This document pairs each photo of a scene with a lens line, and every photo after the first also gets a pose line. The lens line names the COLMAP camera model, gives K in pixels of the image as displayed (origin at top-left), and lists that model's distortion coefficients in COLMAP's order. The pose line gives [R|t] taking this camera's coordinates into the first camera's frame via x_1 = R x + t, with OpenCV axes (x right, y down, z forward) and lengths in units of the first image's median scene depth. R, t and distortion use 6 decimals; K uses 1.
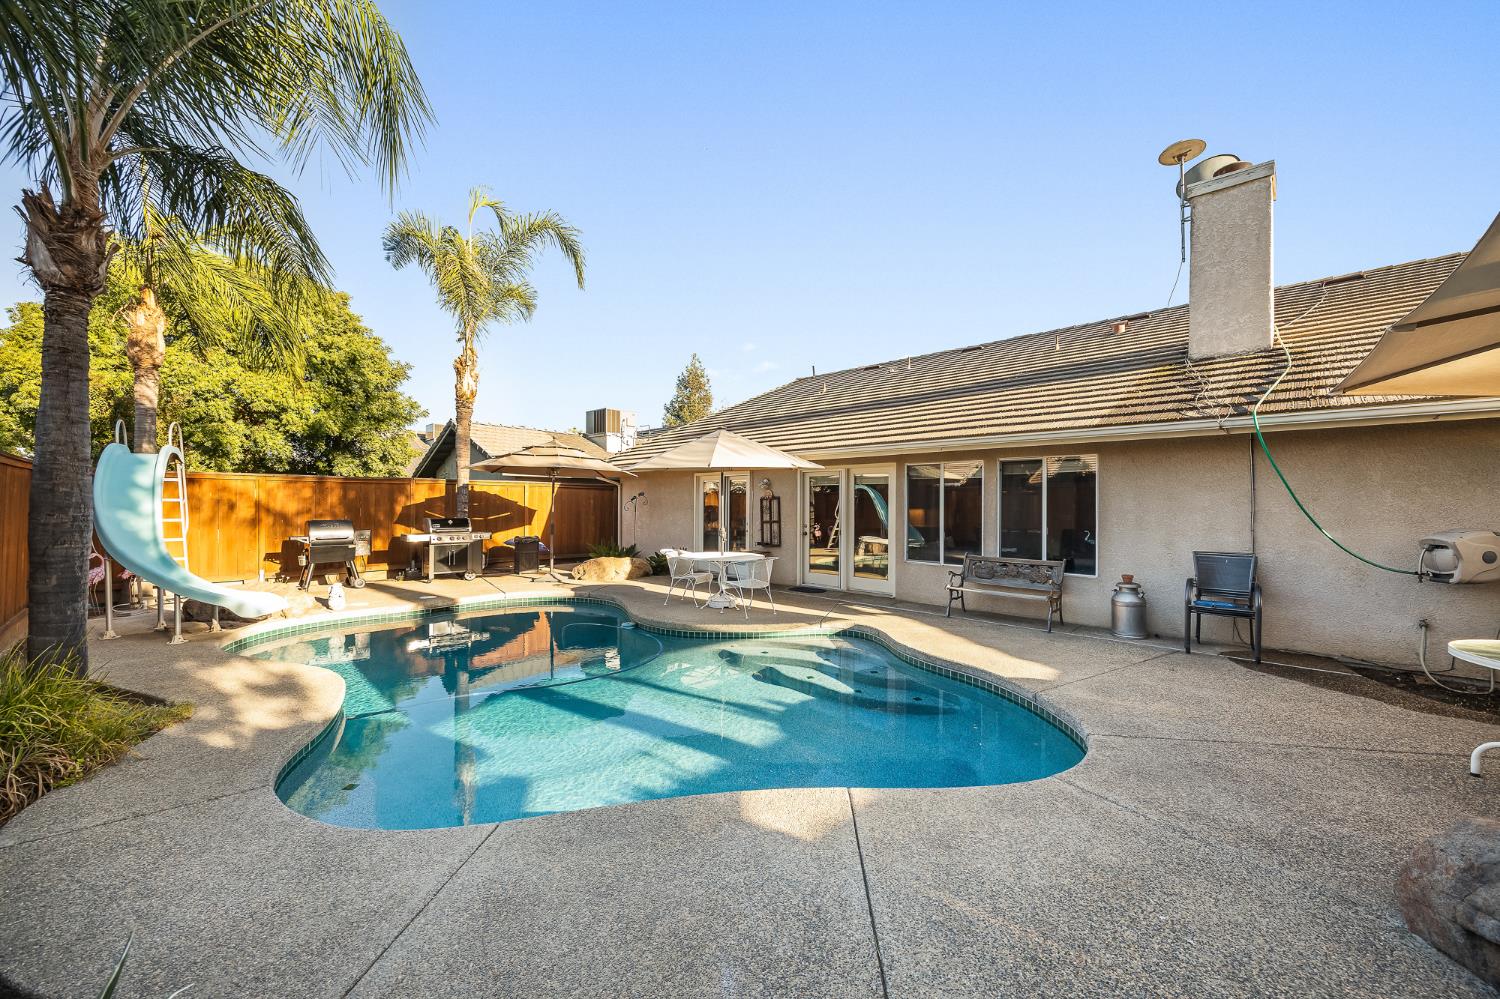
lens RADIAL K [[566.5, 0, 750.0], [0, 566.5, 499.5], [0, 0, 1]] dist [-0.002132, -0.000256]
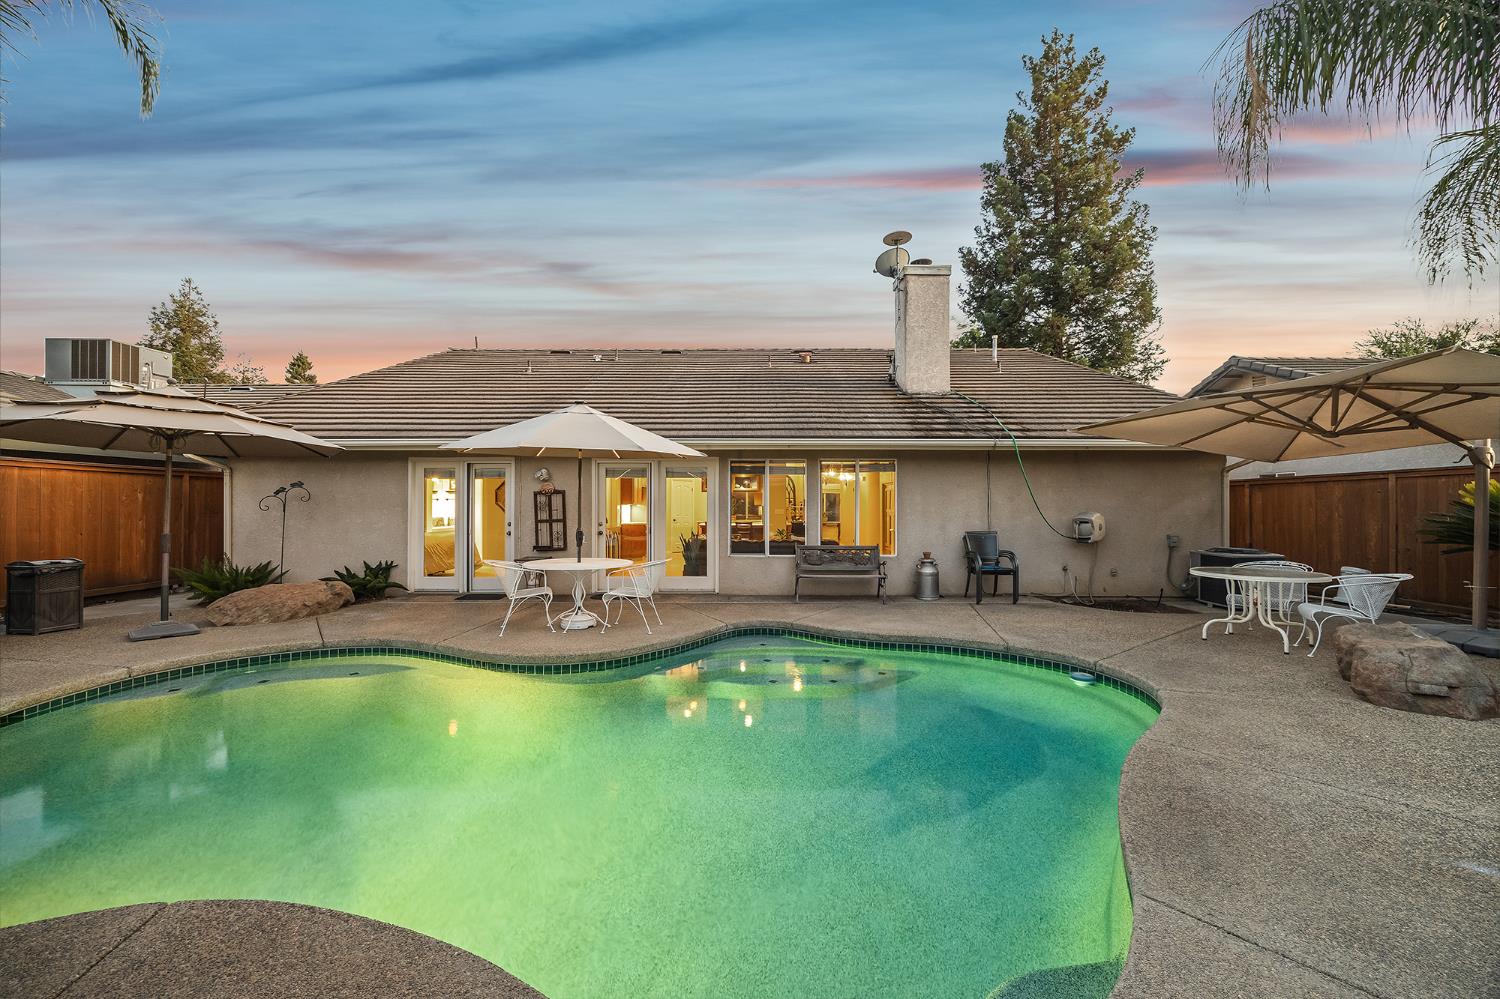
lens RADIAL K [[572.7, 0, 746.4], [0, 572.7, 504.5], [0, 0, 1]] dist [-0.002417, -0.000048]
pose [[0.724292, -0.004092, 0.689481, -0.336958], [-0.003646, 0.999946, 0.009765, 0.006331], [-0.689484, -0.009587, 0.724238, 0.196760]]
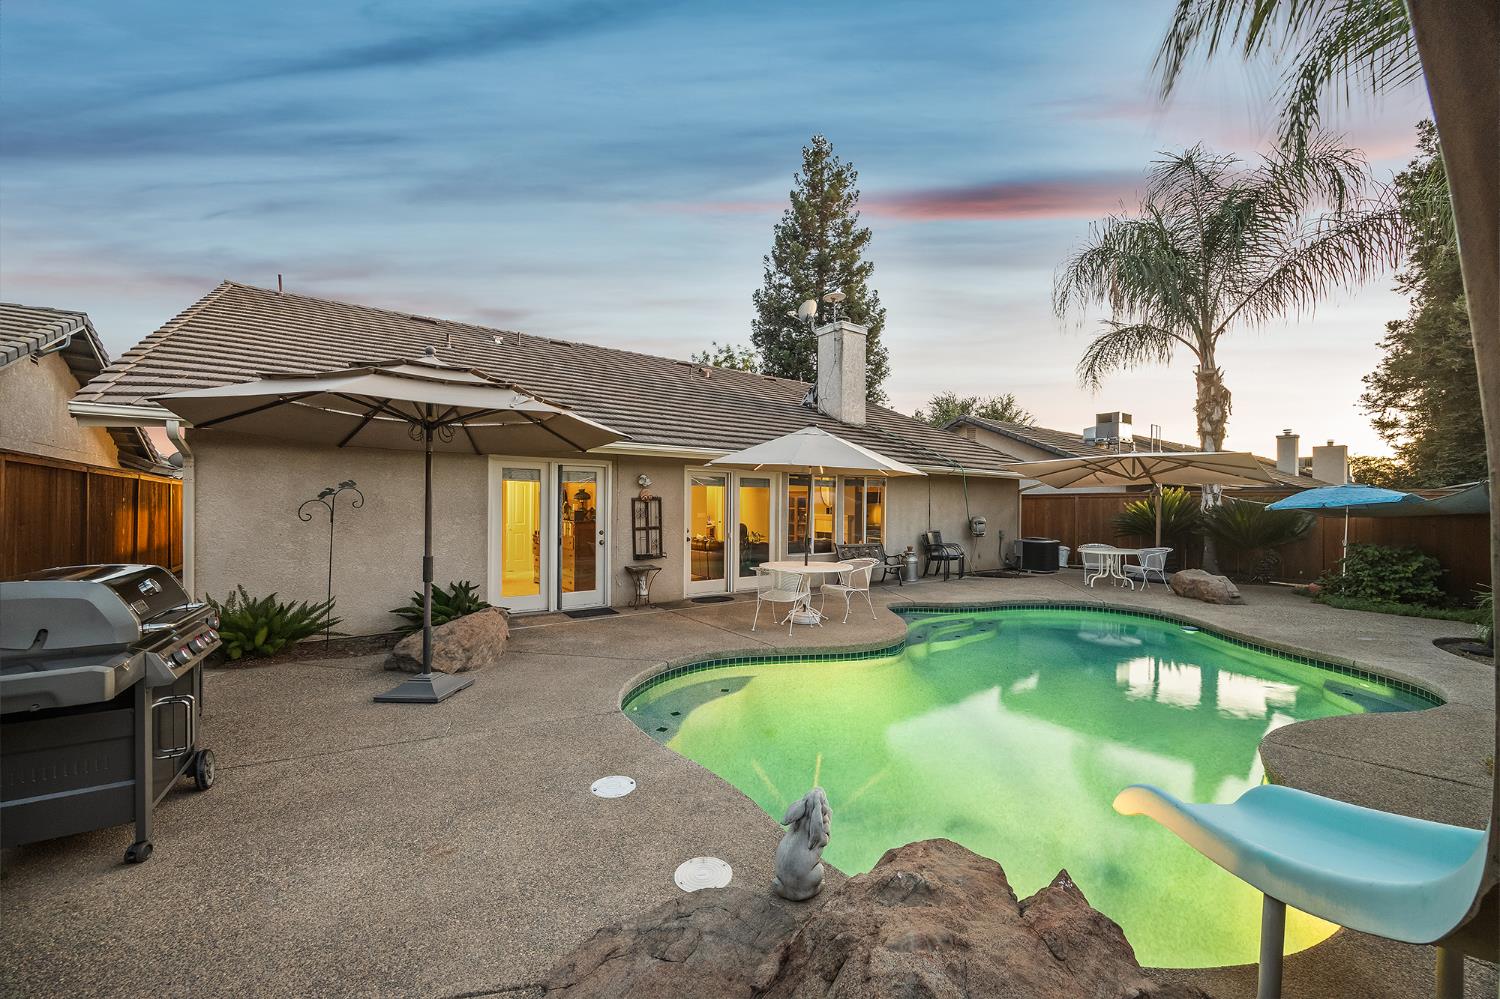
lens RADIAL K [[572.7, 0, 746.4], [0, 572.7, 504.5], [0, 0, 1]] dist [-0.002417, -0.000048]
pose [[0.190097, -0.004237, 0.981756, -0.750398], [-0.019083, 0.999786, 0.008010, -0.003986], [-0.981580, -0.020258, 0.189975, 0.711802]]
